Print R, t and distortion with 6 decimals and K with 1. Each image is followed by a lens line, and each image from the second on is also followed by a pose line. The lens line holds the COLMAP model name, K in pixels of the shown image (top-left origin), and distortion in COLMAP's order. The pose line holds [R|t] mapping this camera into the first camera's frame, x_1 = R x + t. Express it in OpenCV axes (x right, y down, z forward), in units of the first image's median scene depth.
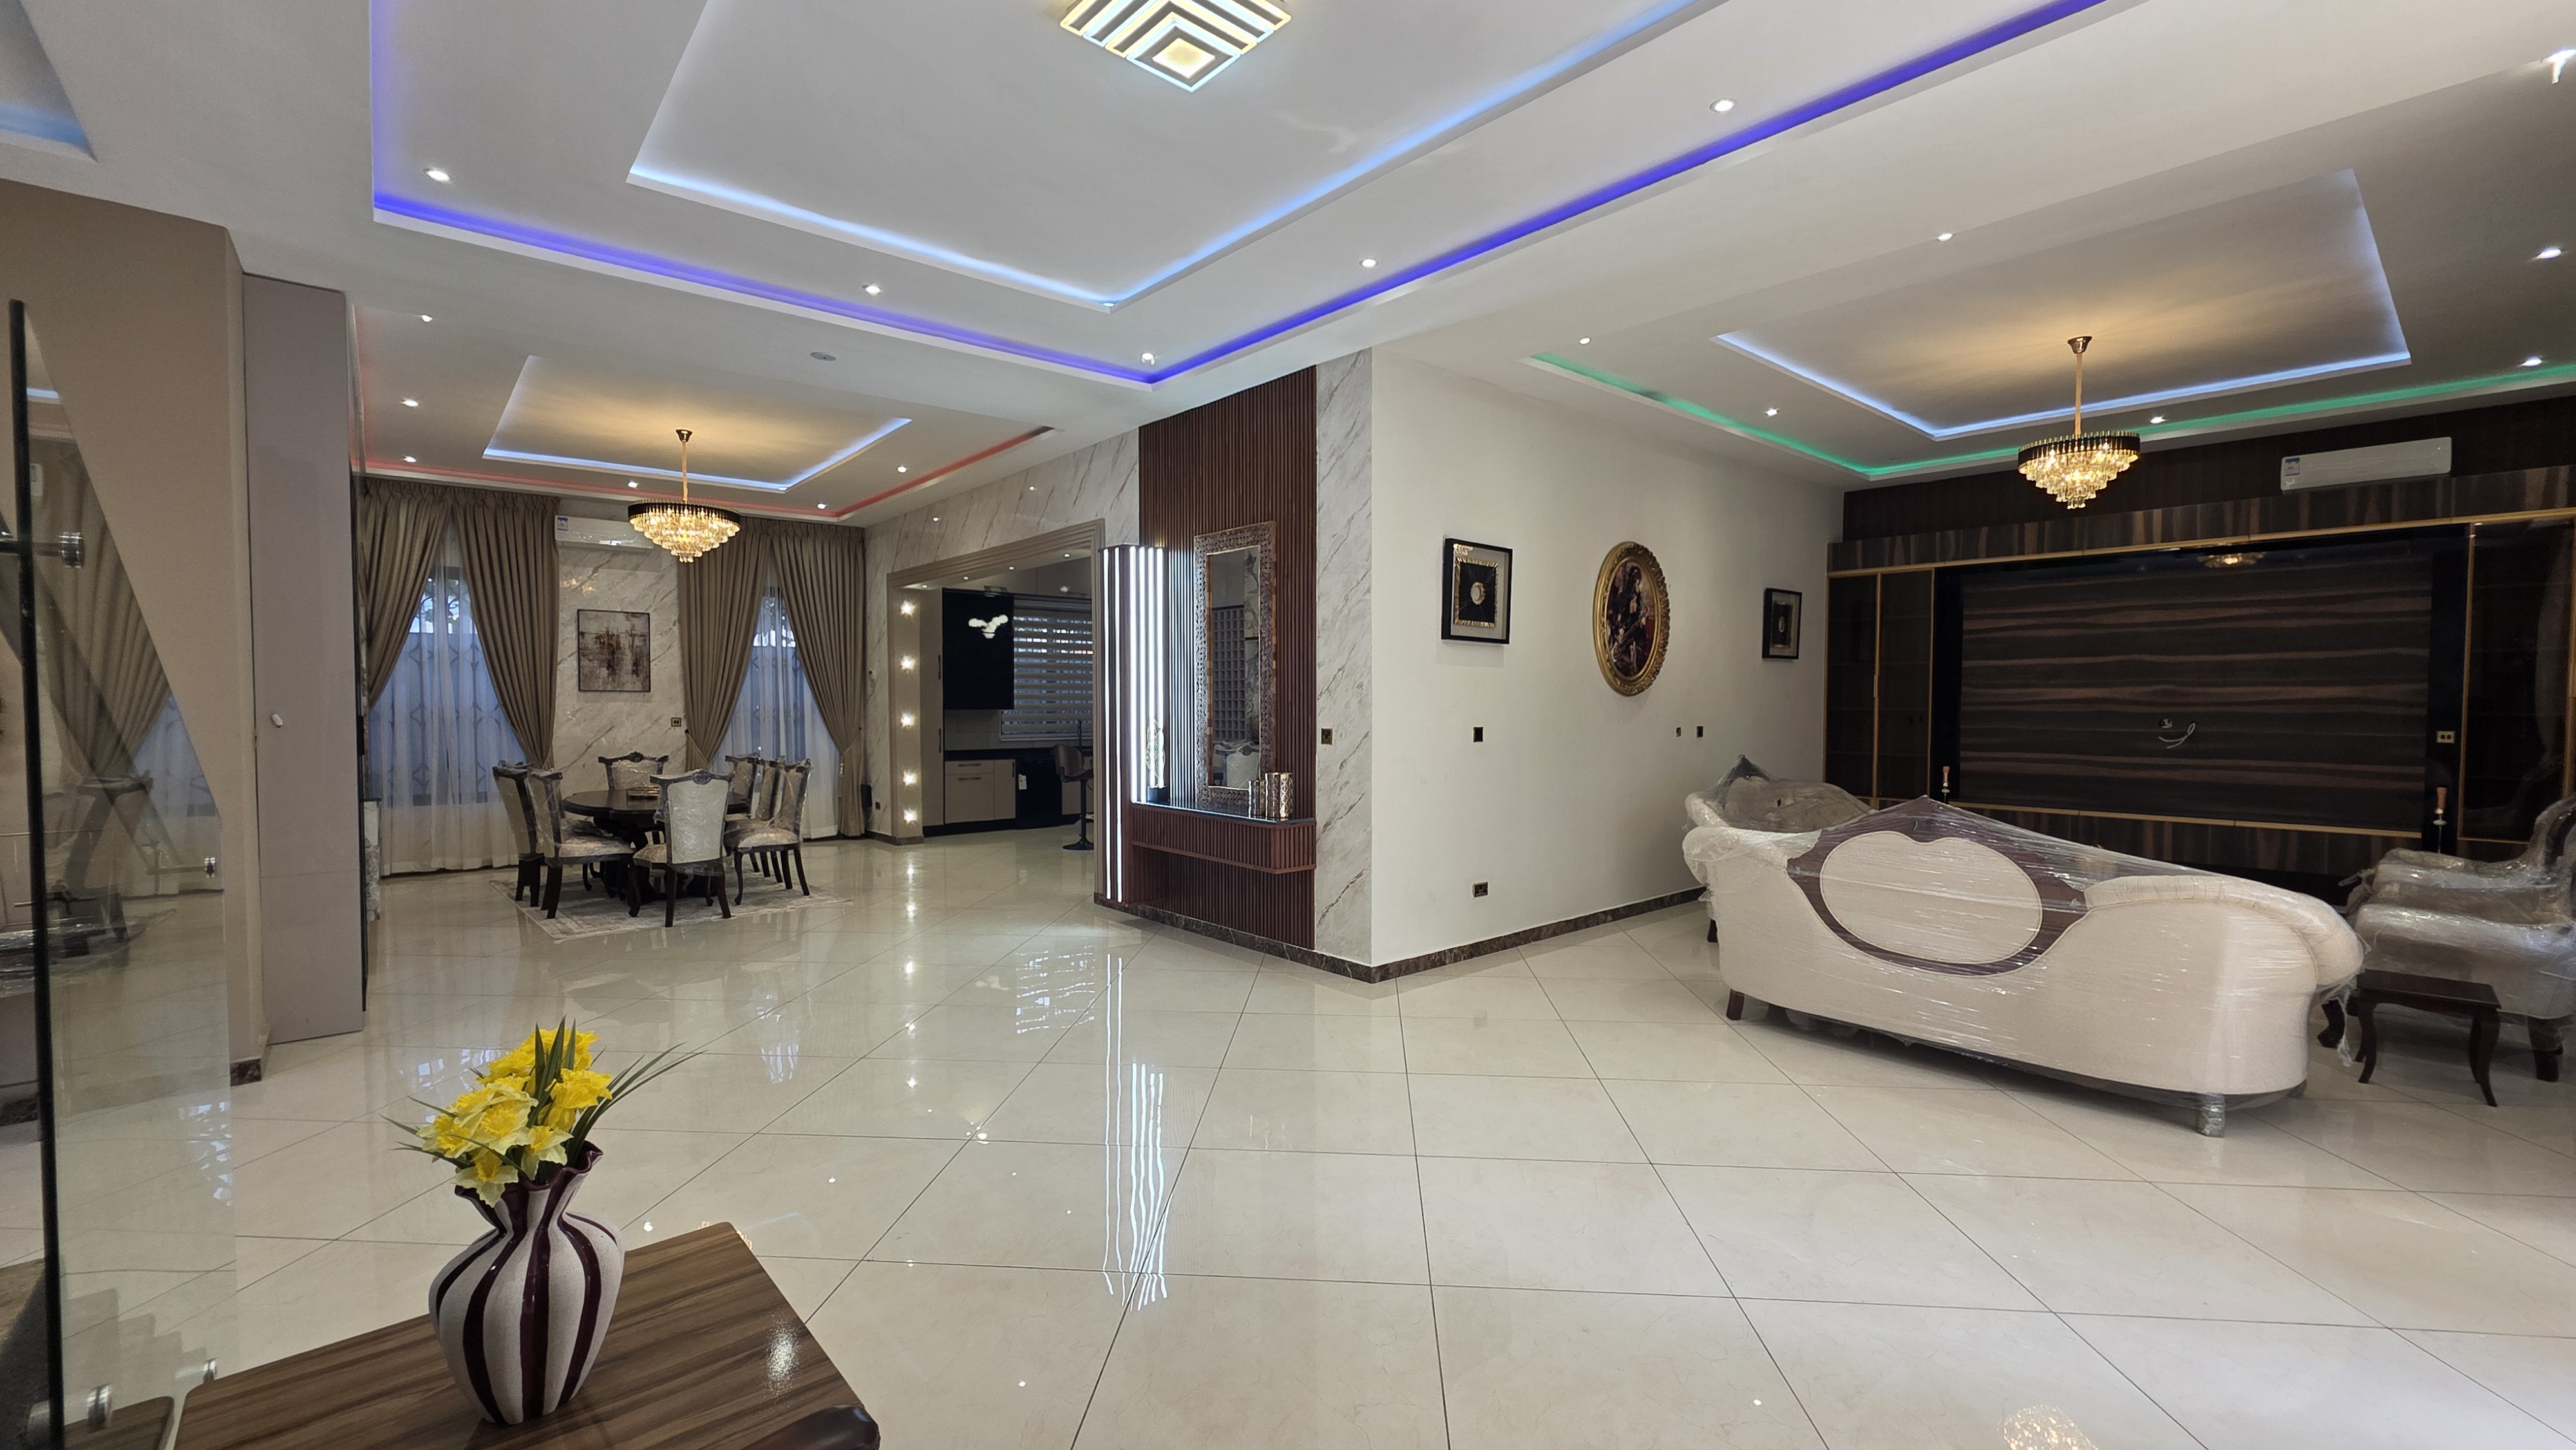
lens RADIAL K [[1032.1, 0, 1299.1], [0, 1032.1, 731.5], [0, 0, 1]] dist [0.004232, -0.000166]
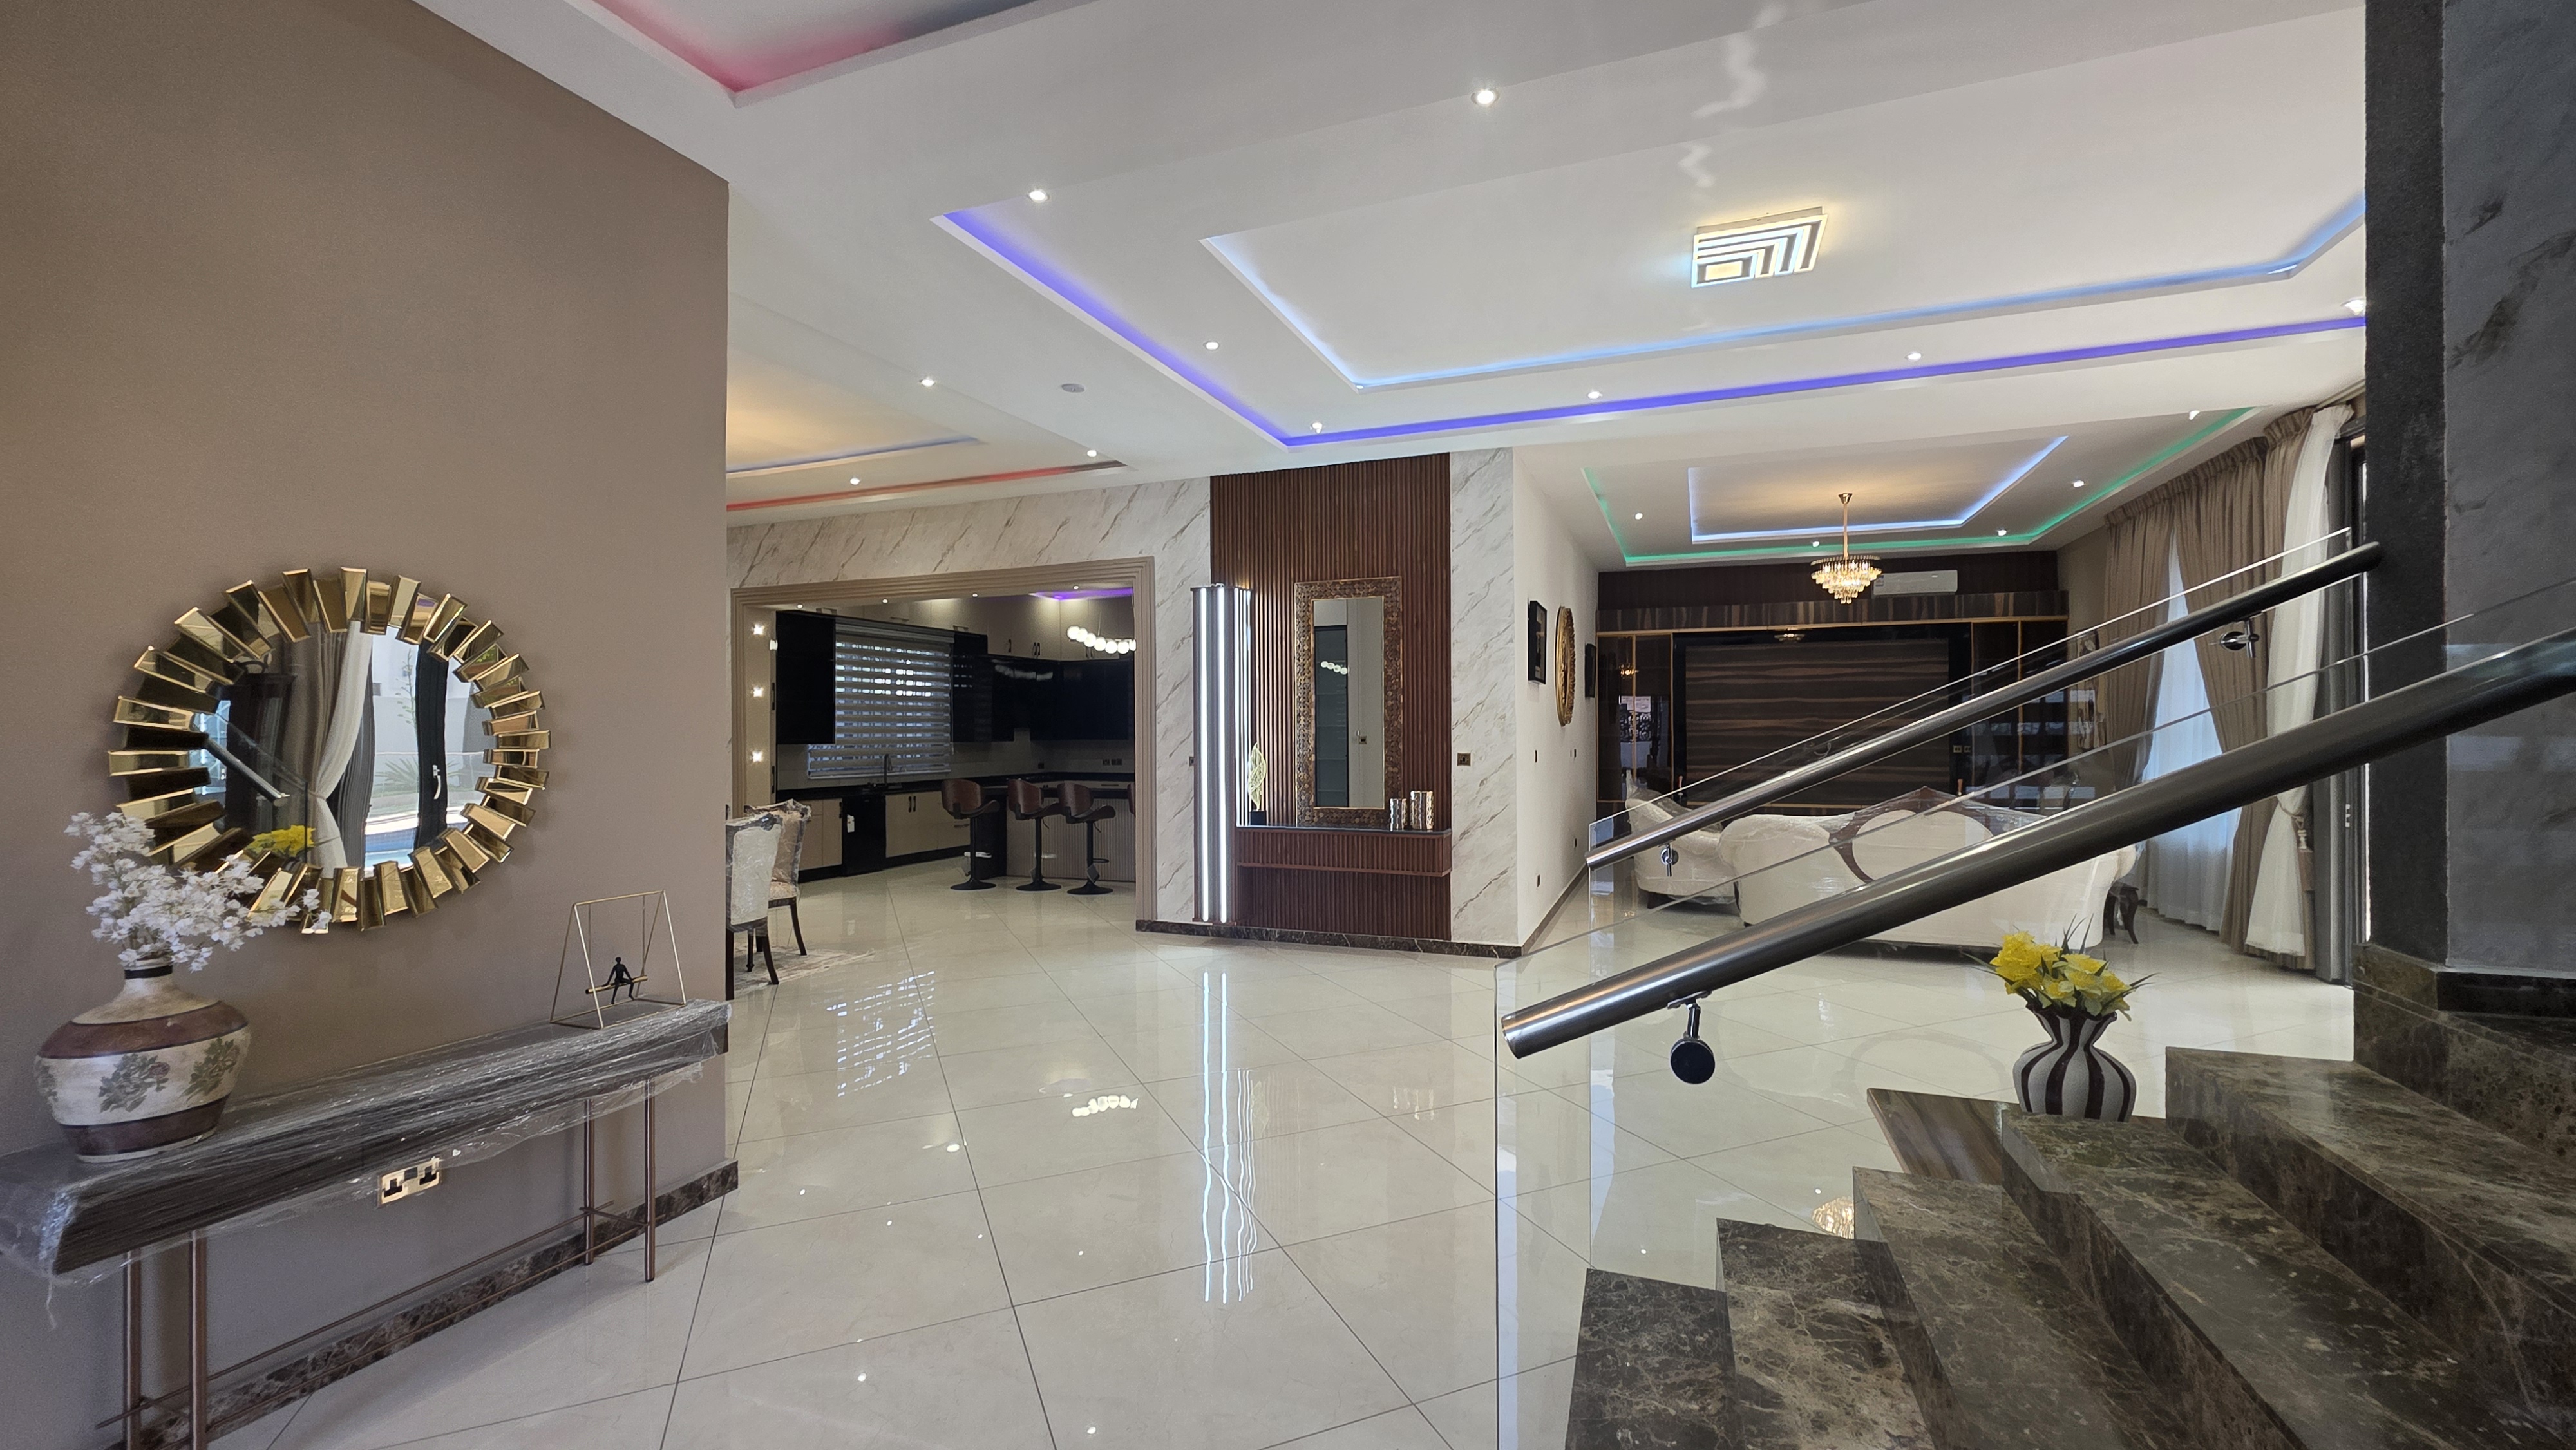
lens RADIAL K [[1032.1, 0, 1291.6], [0, 1032.1, 728.1], [0, 0, 1]] dist [0.004232, -0.000166]
pose [[0.888694, -0.002682, 0.458494, -0.699848], [0.019274, 0.999317, -0.031513, 0.002258], [-0.458096, 0.036842, 0.888139, 0.023816]]
